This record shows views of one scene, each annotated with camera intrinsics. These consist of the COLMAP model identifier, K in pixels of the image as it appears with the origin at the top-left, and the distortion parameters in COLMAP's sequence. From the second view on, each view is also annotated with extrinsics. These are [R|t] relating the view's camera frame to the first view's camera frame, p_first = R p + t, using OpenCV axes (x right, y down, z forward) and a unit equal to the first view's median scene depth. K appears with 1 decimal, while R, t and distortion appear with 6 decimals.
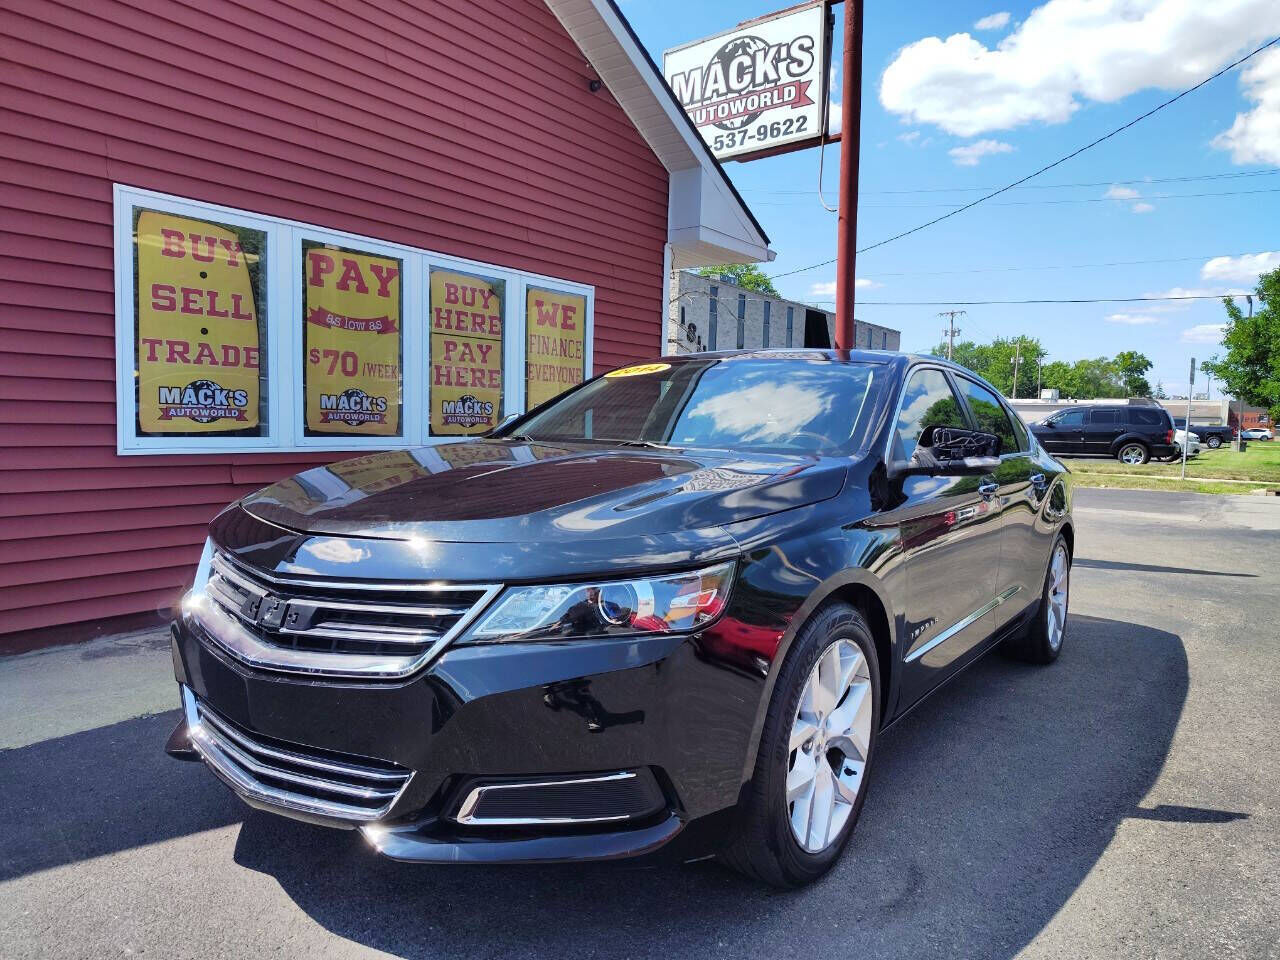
lens RADIAL K [[840.2, 0, 618.8], [0, 840.2, 500.0], [0, 0, 1]] dist [0.044782, -0.048406]
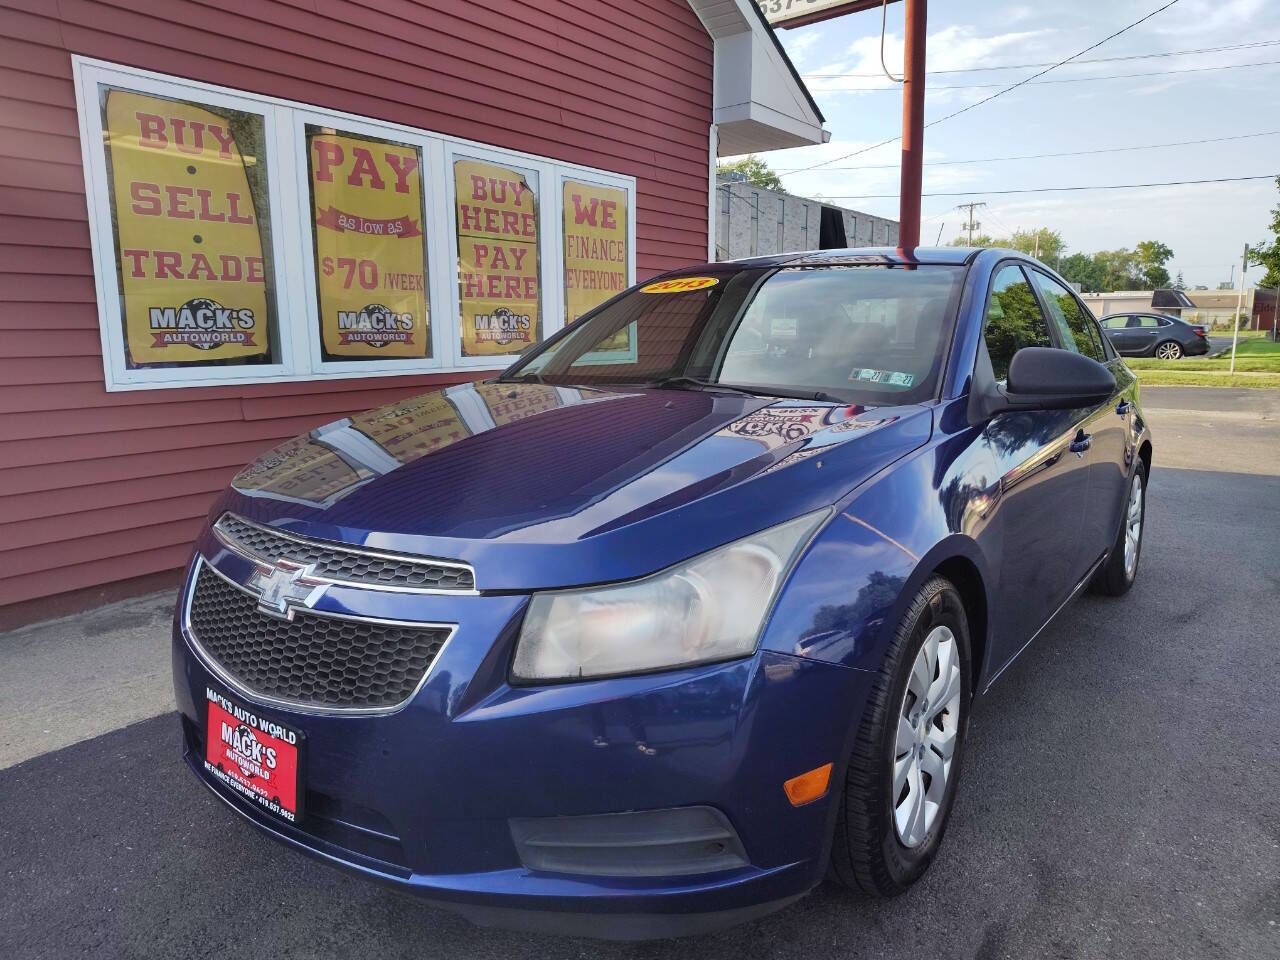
lens RADIAL K [[840.2, 0, 608.4], [0, 840.2, 488.1], [0, 0, 1]] dist [0.044782, -0.048406]
pose [[0.999368, -0.029494, -0.019820, -0.064637], [0.031138, 0.995587, 0.088522, -0.013832], [0.017122, -0.089084, 0.995877, 0.131054]]
